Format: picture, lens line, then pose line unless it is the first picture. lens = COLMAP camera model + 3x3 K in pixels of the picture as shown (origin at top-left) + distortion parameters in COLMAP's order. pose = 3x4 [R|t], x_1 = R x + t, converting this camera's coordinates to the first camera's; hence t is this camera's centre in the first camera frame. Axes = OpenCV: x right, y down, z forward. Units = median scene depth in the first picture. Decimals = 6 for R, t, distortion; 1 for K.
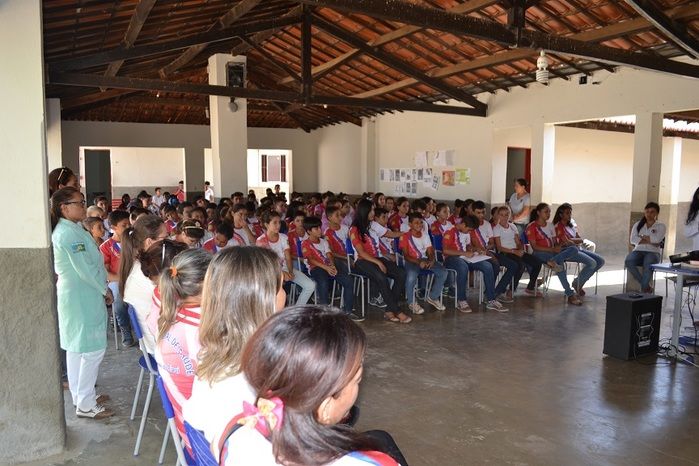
lens RADIAL K [[577.6, 0, 349.5], [0, 577.6, 233.0], [0, 0, 1]] dist [-0.099716, 0.076855]
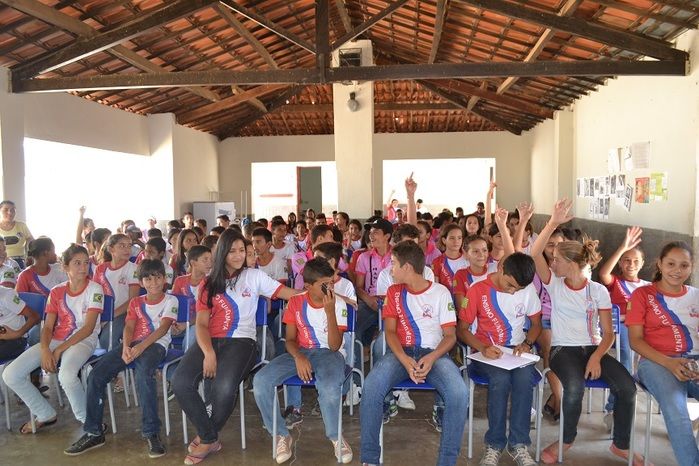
lens RADIAL K [[577.6, 0, 349.5], [0, 577.6, 233.0], [0, 0, 1]] dist [-0.099716, 0.076855]
pose [[0.827262, 0.022016, -0.561384, 0.245514], [-0.039202, 0.999058, -0.018588, -0.028002], [0.560446, 0.037385, 0.827347, 0.345362]]
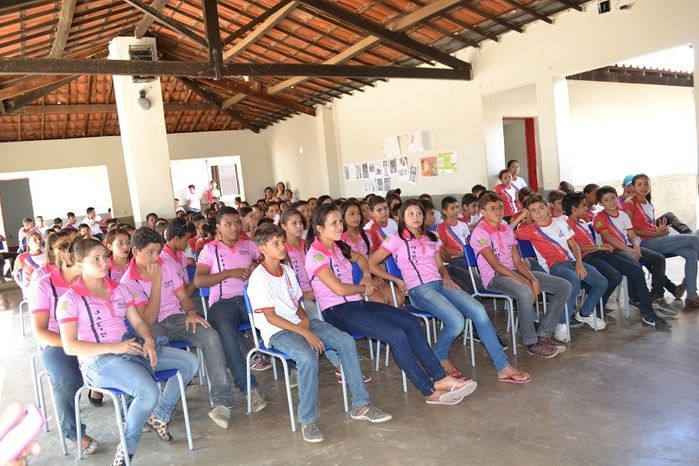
lens RADIAL K [[572.2, 0, 350.7], [0, 572.2, 257.0], [0, 0, 1]] dist [-0.109440, 0.082461]
pose [[0.994137, -0.104797, 0.026625, 0.032824], [0.103886, 0.994023, 0.033545, -0.010765], [-0.029981, -0.030582, 0.999083, 0.226482]]
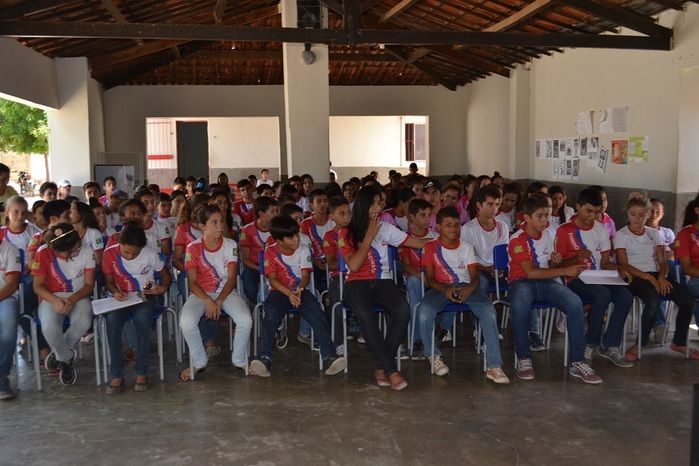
lens RADIAL K [[755.9, 0, 349.5], [0, 755.9, 233.0], [0, 0, 1]] dist [-0.038396, 0.001810]
pose [[0.944885, 0.019618, -0.326813, 0.160483], [-0.017515, 0.999803, 0.009377, -0.008758], [0.326932, -0.003136, 0.945043, 0.119963]]
